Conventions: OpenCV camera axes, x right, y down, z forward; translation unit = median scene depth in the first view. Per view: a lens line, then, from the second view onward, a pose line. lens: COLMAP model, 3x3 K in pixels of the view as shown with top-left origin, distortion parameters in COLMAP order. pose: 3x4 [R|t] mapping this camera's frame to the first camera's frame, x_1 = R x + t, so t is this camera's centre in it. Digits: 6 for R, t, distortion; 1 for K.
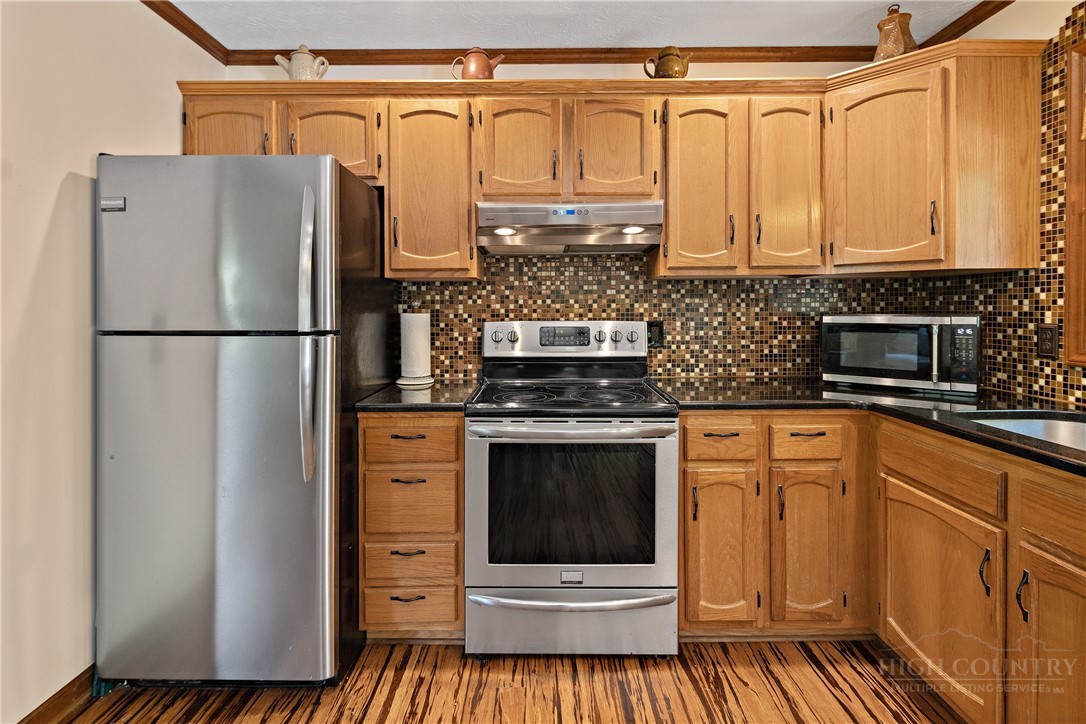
lens RADIAL K [[528.5, 0, 543.6], [0, 528.5, 313.4], [0, 0, 1]] dist [0.005231, -0.005717]
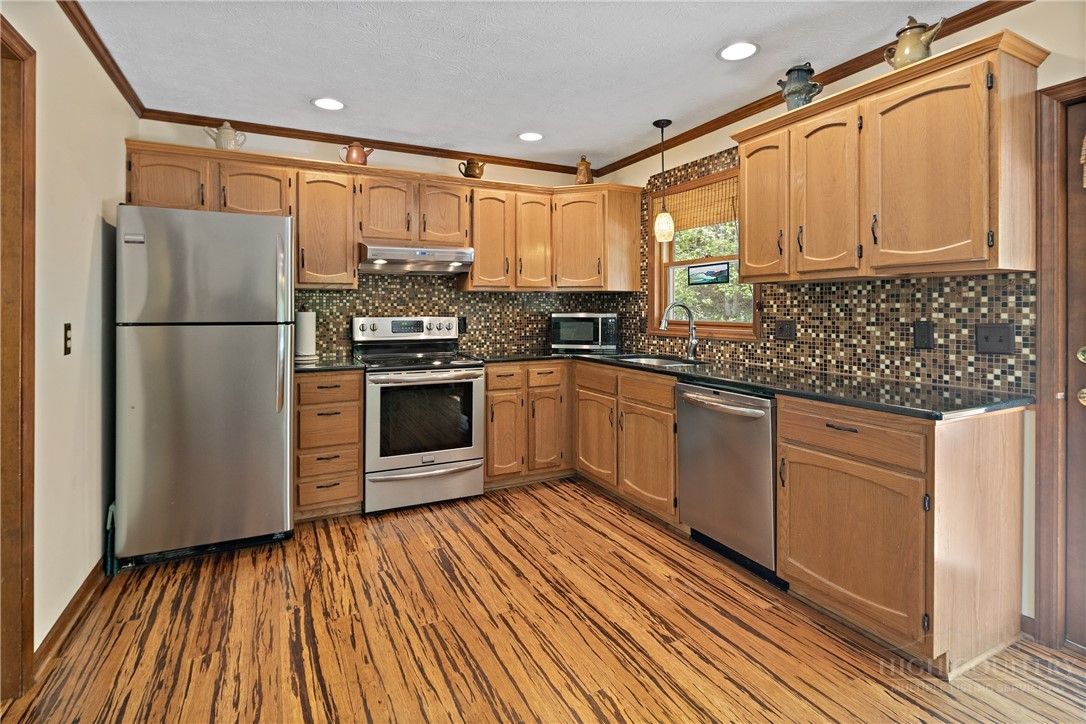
lens RADIAL K [[528.5, 0, 538.7], [0, 528.5, 305.4], [0, 0, 1]] dist [0.005231, -0.005717]
pose [[0.894724, 0.006814, 0.446567, -0.401546], [0.000505, 0.999868, -0.016268, 0.007362], [-0.446618, 0.014781, 0.894603, -0.750196]]
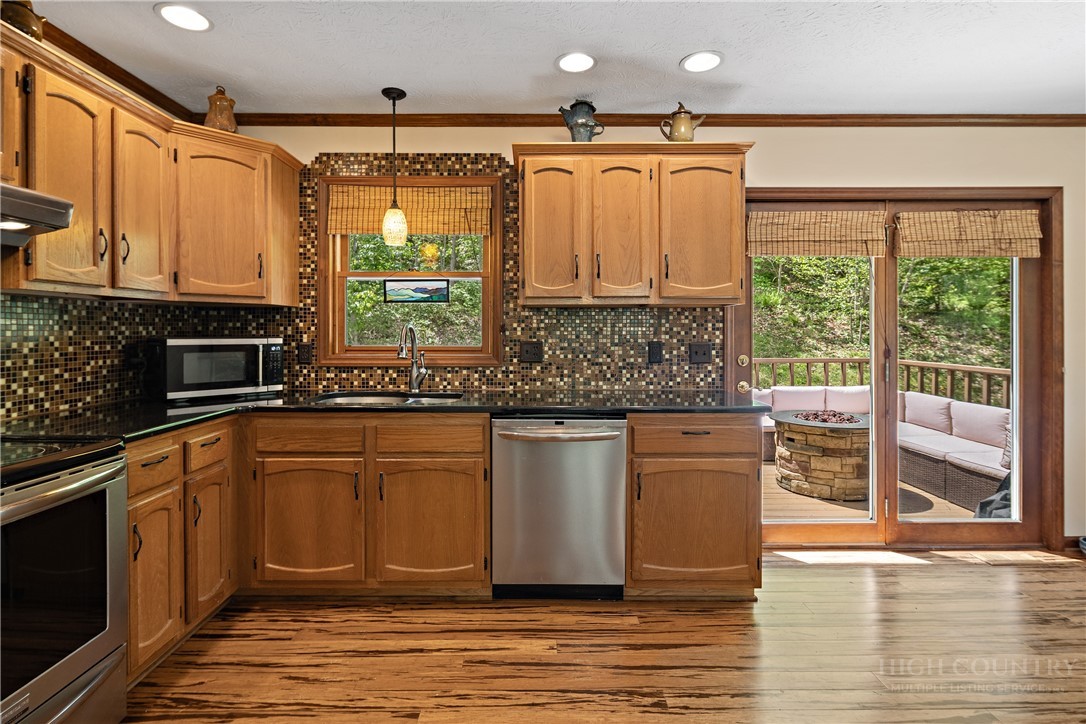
lens RADIAL K [[528.5, 0, 541.4], [0, 528.5, 332.7], [0, 0, 1]] dist [0.005231, -0.005717]
pose [[-0.000672, 0.002077, 0.999998, -0.628746], [0.007345, 0.999971, -0.002072, -0.000466], [-0.999973, 0.007343, -0.000687, 0.281146]]
